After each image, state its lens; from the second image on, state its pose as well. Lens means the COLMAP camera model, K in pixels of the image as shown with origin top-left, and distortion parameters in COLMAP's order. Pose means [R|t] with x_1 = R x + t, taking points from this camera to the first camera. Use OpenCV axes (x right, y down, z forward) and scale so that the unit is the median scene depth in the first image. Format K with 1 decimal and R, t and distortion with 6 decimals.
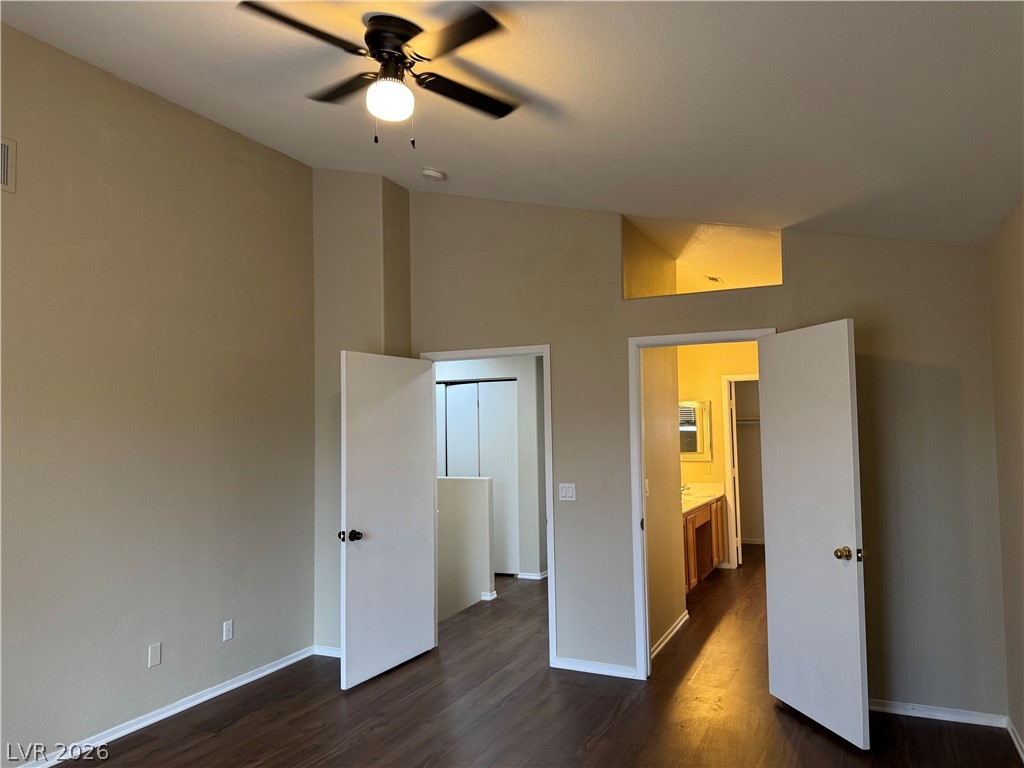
lens RADIAL K [[725.9, 0, 512.0], [0, 725.9, 384.0], [0, 0, 1]] dist [0.120017, -0.208374]
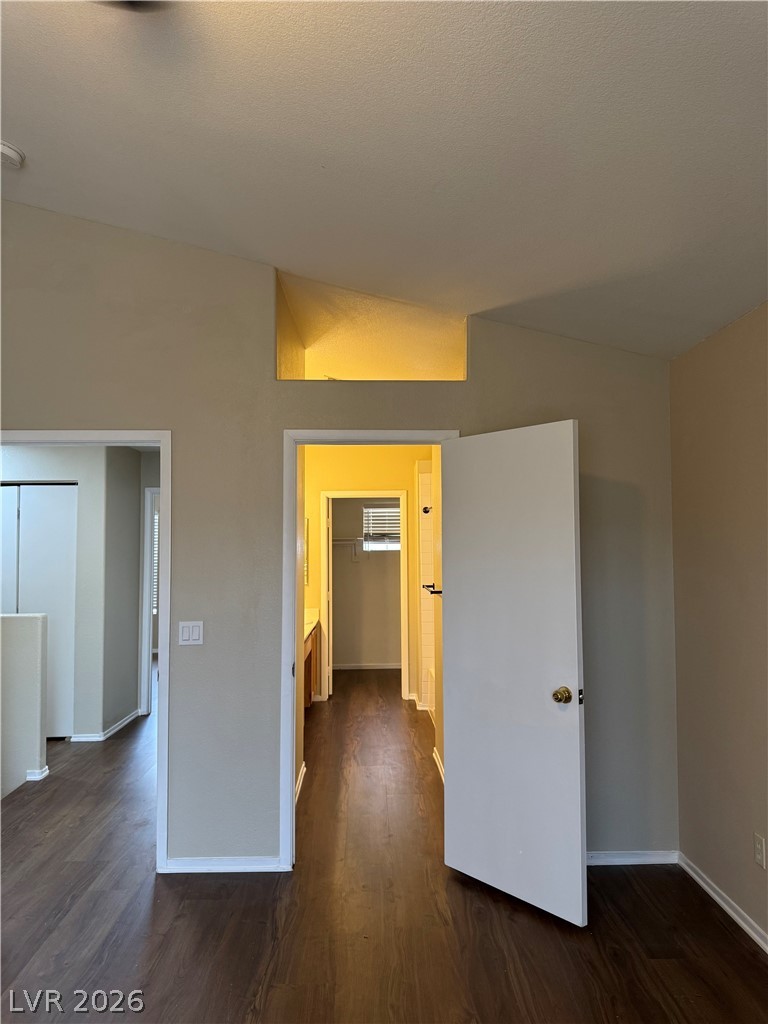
lens RADIAL K [[718.5, 0, 380.7], [0, 718.5, 517.6], [0, 0, 1]] dist [0.098649, -0.141731]
pose [[0.889393, 0.027449, 0.456319, -0.090303], [-0.034884, 0.999360, 0.007876, 0.019081], [-0.455811, -0.022923, 0.889781, 0.262886]]
